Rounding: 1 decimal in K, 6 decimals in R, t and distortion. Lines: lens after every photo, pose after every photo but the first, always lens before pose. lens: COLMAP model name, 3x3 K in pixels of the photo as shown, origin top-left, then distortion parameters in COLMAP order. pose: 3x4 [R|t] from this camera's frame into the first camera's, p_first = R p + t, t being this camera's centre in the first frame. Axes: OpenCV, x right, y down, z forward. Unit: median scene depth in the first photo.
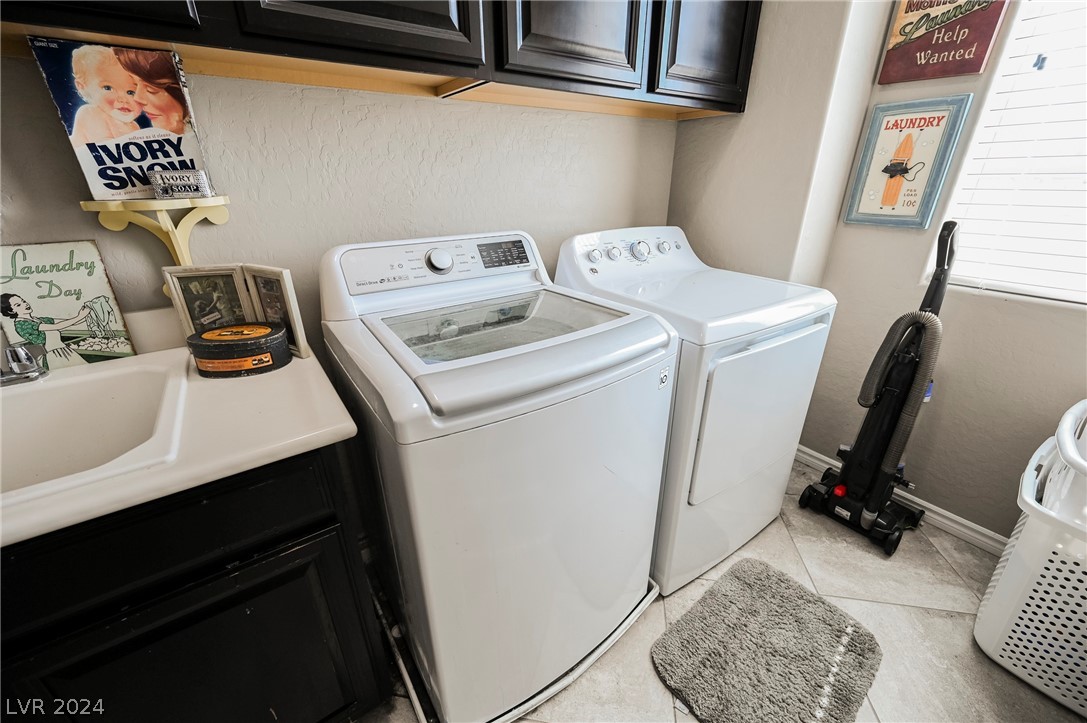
lens RADIAL K [[426.7, 0, 540.3], [0, 426.7, 363.1], [0, 0, 1]] dist [-0.001572, 0.000211]
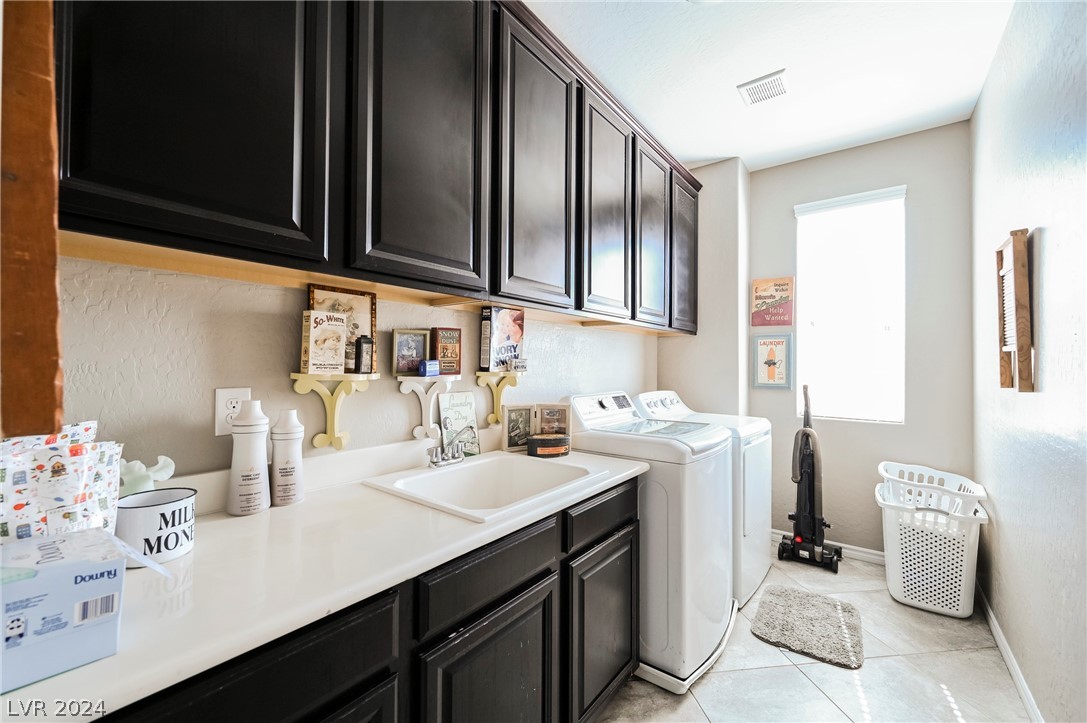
lens RADIAL K [[426.7, 0, 546.8], [0, 426.7, 360.1], [0, 0, 1]] dist [-0.001572, 0.000211]
pose [[0.956902, 0.017746, 0.289868, -0.280862], [0.101360, 0.914955, -0.390619, 0.079548], [-0.272148, 0.403165, 0.873724, -0.180468]]
